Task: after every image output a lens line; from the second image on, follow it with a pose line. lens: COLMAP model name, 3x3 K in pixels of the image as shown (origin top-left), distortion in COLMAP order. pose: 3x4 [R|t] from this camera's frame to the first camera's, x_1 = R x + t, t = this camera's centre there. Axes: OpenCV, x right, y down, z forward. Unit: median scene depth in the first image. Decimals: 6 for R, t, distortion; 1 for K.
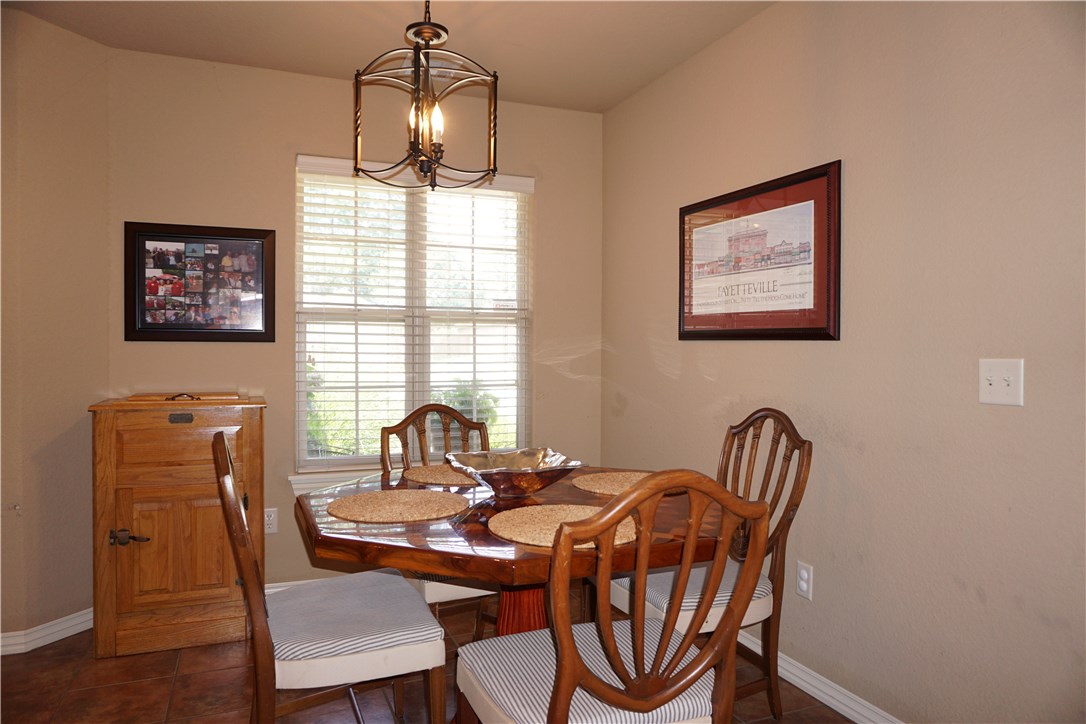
lens RADIAL K [[724.4, 0, 541.8], [0, 724.4, 362.8], [0, 0, 1]] dist [-0.049546, 0.039783]
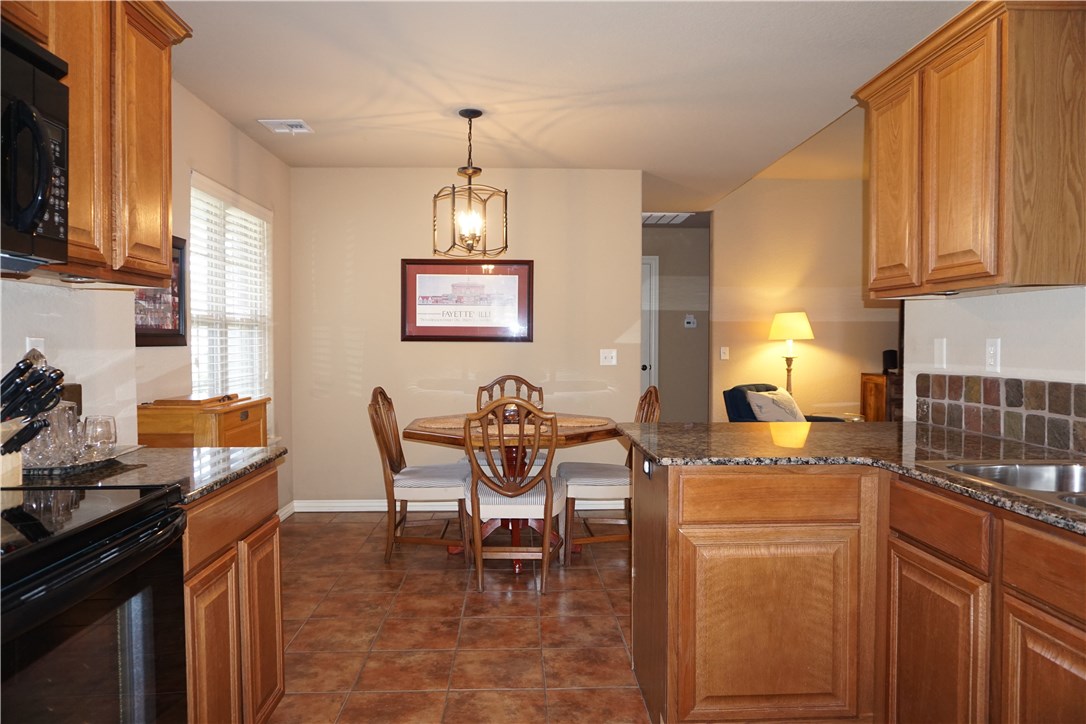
lens RADIAL K [[724.4, 0, 541.2], [0, 724.4, 357.7], [0, 0, 1]] dist [-0.049546, 0.039783]
pose [[0.335549, -0.029365, 0.941565, -1.243916], [0.026867, 0.999406, 0.021594, -0.021247], [-0.941639, 0.018051, 0.336139, 0.164779]]
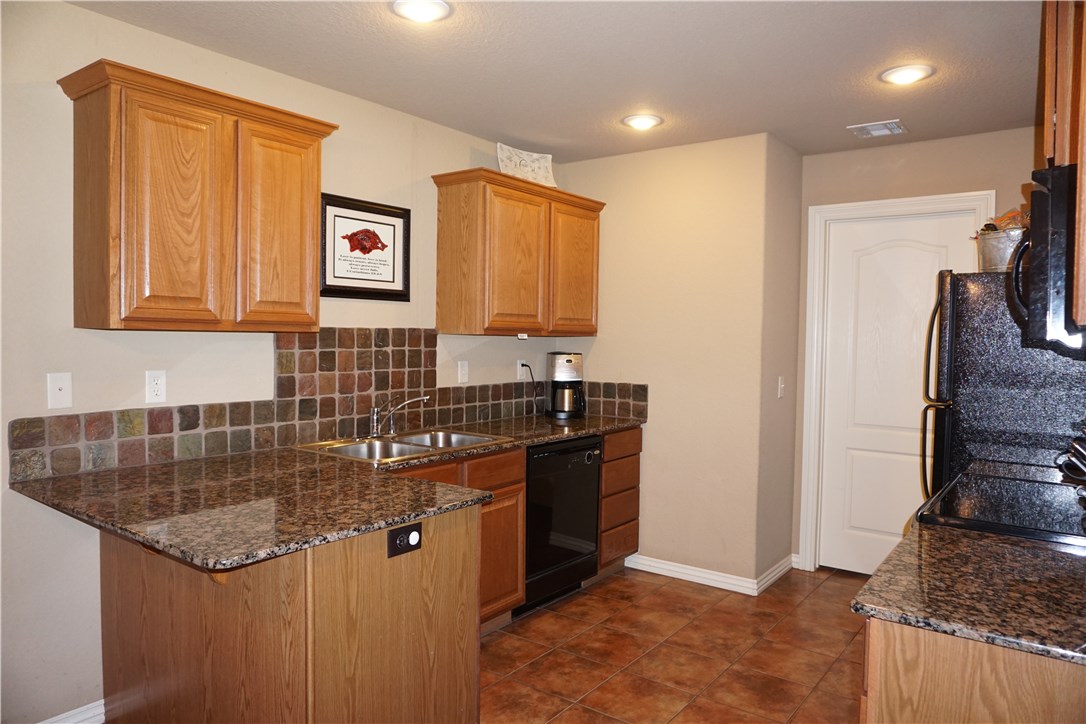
lens RADIAL K [[724.4, 0, 541.9], [0, 724.4, 369.6], [0, 0, 1]] dist [-0.049546, 0.039783]
pose [[-0.848768, 0.001061, -0.528764, -0.275747], [-0.037956, 0.997296, 0.062929, -0.081975], [0.527401, 0.073482, -0.846433, 0.891356]]
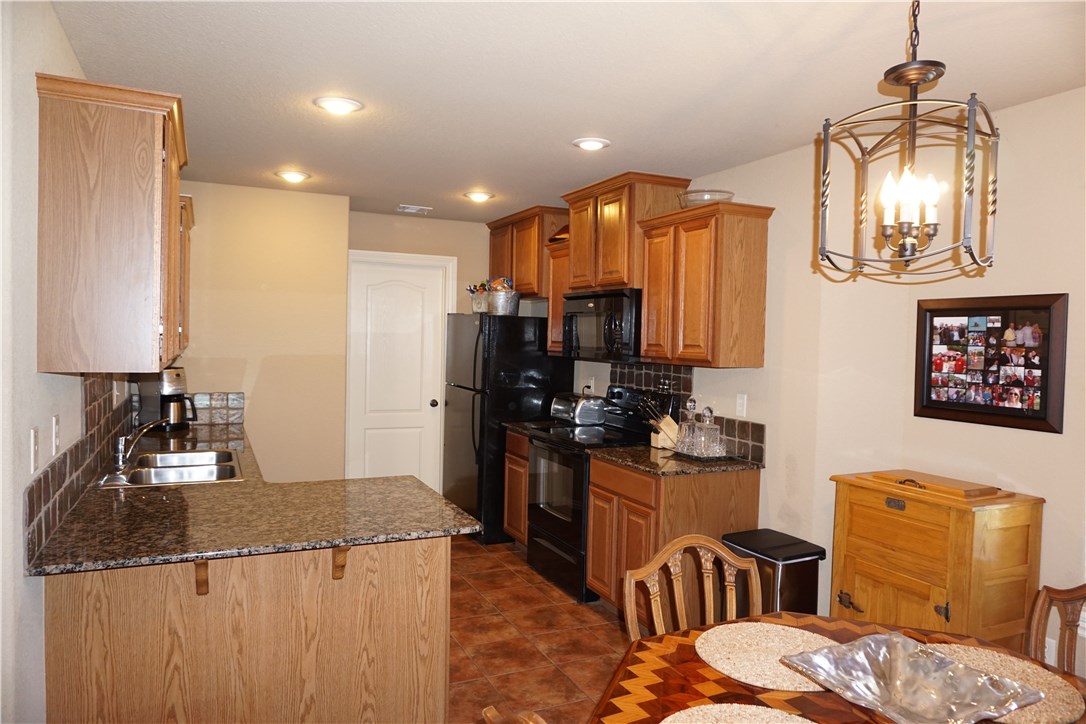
lens RADIAL K [[724.4, 0, 543.3], [0, 724.4, 361.1], [0, 0, 1]] dist [-0.049546, 0.039783]
pose [[0.062079, 0.025071, -0.997756, 0.398545], [-0.045572, 0.998713, 0.022259, -0.105440], [0.997030, 0.044088, 0.063142, 0.392957]]
